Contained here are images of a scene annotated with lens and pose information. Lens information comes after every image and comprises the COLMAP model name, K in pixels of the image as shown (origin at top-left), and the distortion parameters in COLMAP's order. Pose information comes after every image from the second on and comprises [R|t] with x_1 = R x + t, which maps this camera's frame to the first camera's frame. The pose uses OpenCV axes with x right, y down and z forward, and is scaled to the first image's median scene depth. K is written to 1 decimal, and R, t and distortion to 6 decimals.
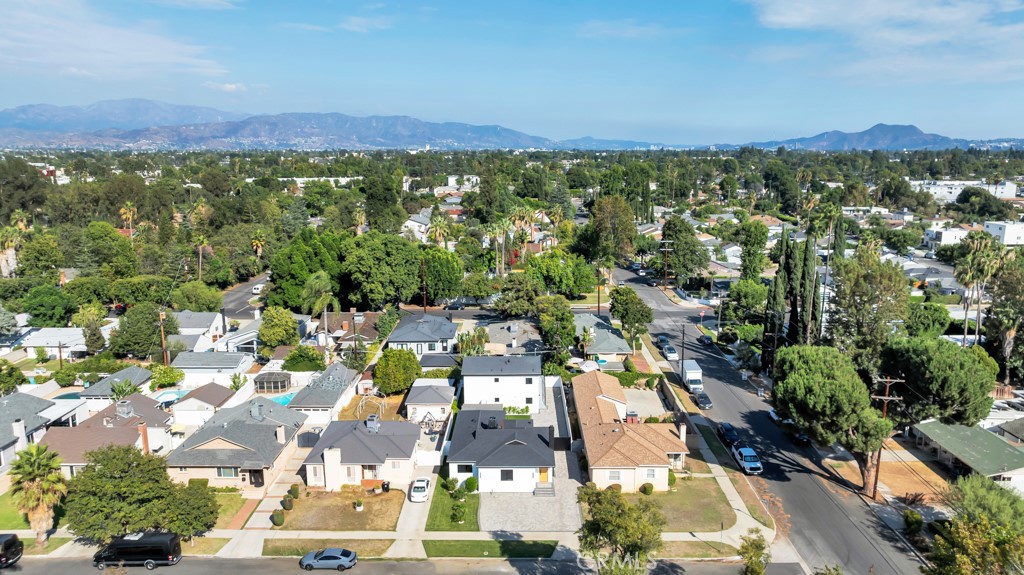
lens RADIAL K [[714.8, 0, 512.0], [0, 714.8, 287.5], [0, 0, 1]] dist [-0.032094, 0.029282]
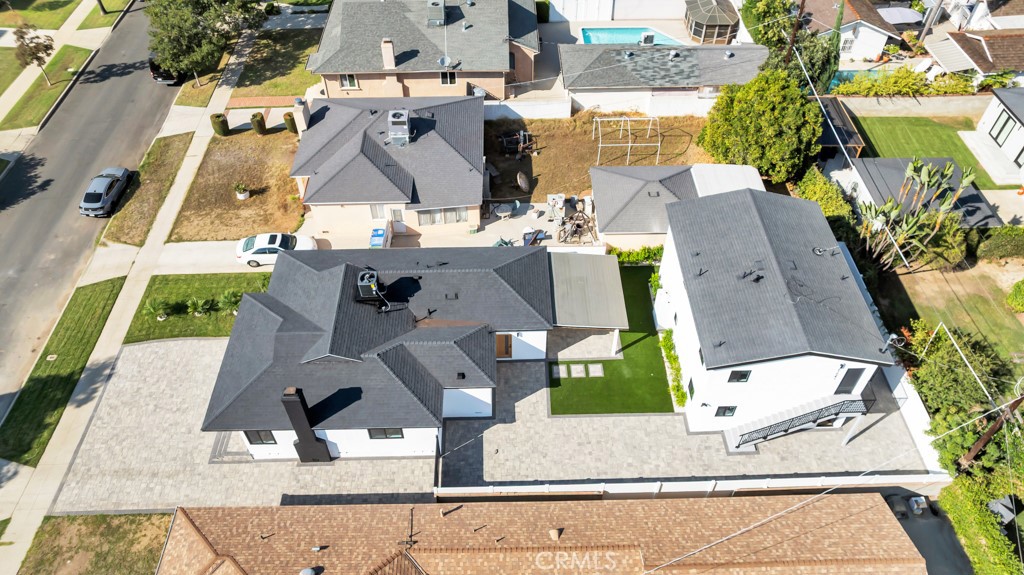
lens RADIAL K [[714.8, 0, 512.0], [0, 714.8, 287.5], [0, 0, 1]] dist [-0.032094, 0.029282]
pose [[0.031744, 0.736694, -0.675481, 0.287700], [-0.189839, 0.667964, 0.719573, -0.147633], [0.981302, 0.105391, 0.161058, 1.086220]]
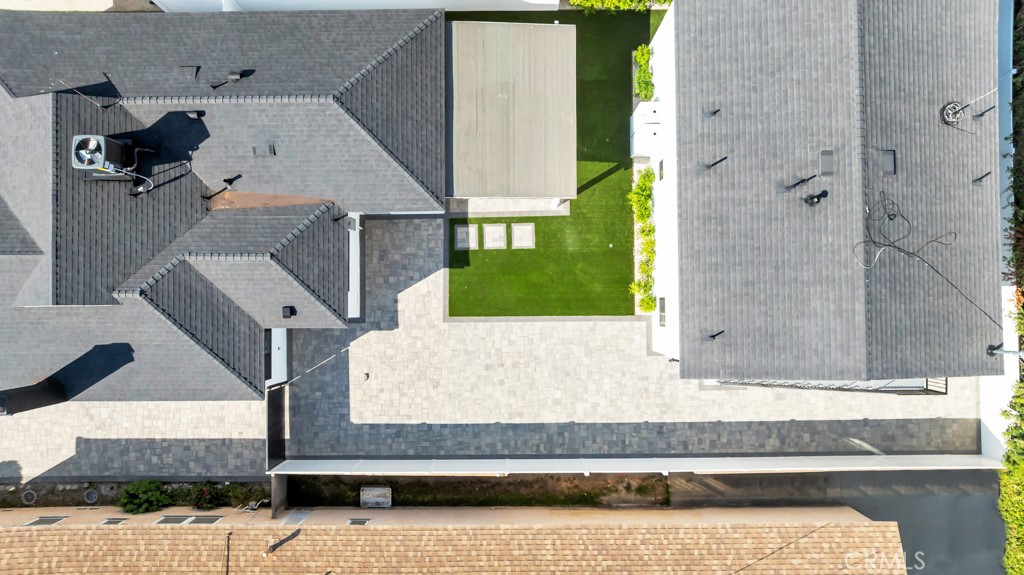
lens RADIAL K [[714.8, 0, 512.0], [0, 714.8, 287.5], [0, 0, 1]] dist [-0.032094, 0.029282]
pose [[0.017553, 0.999638, -0.020374, 0.025483], [-0.188835, 0.023325, 0.981732, -0.070675], [0.981852, -0.013385, 0.189176, 1.164696]]
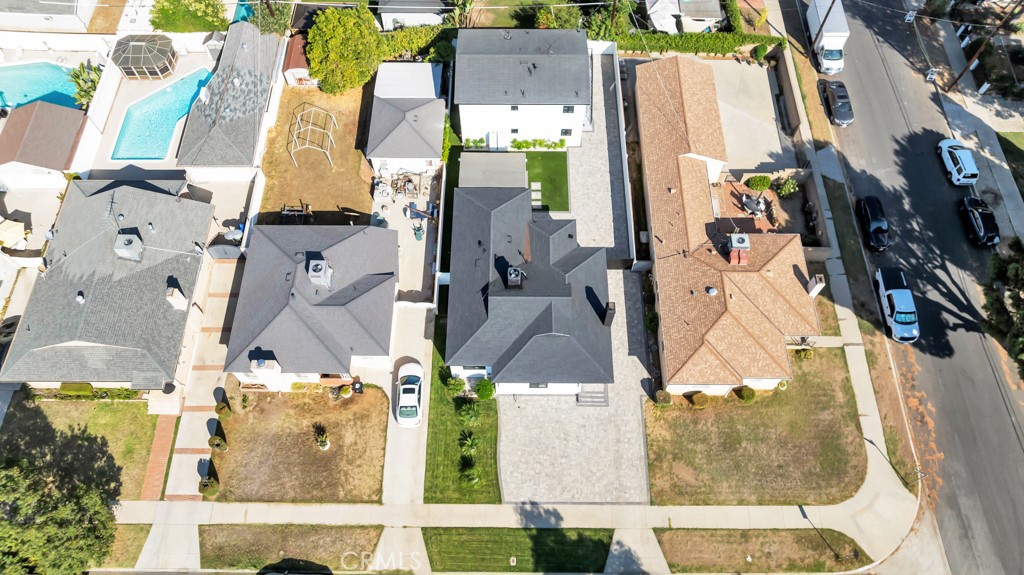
lens RADIAL K [[714.8, 0, 512.0], [0, 714.8, 287.5], [0, 0, 1]] dist [-0.032094, 0.029282]
pose [[0.999978, -0.002481, 0.006190, -0.035029], [-0.003224, 0.632560, 0.774505, -0.302090], [-0.005837, -0.774507, 0.632538, 0.644762]]
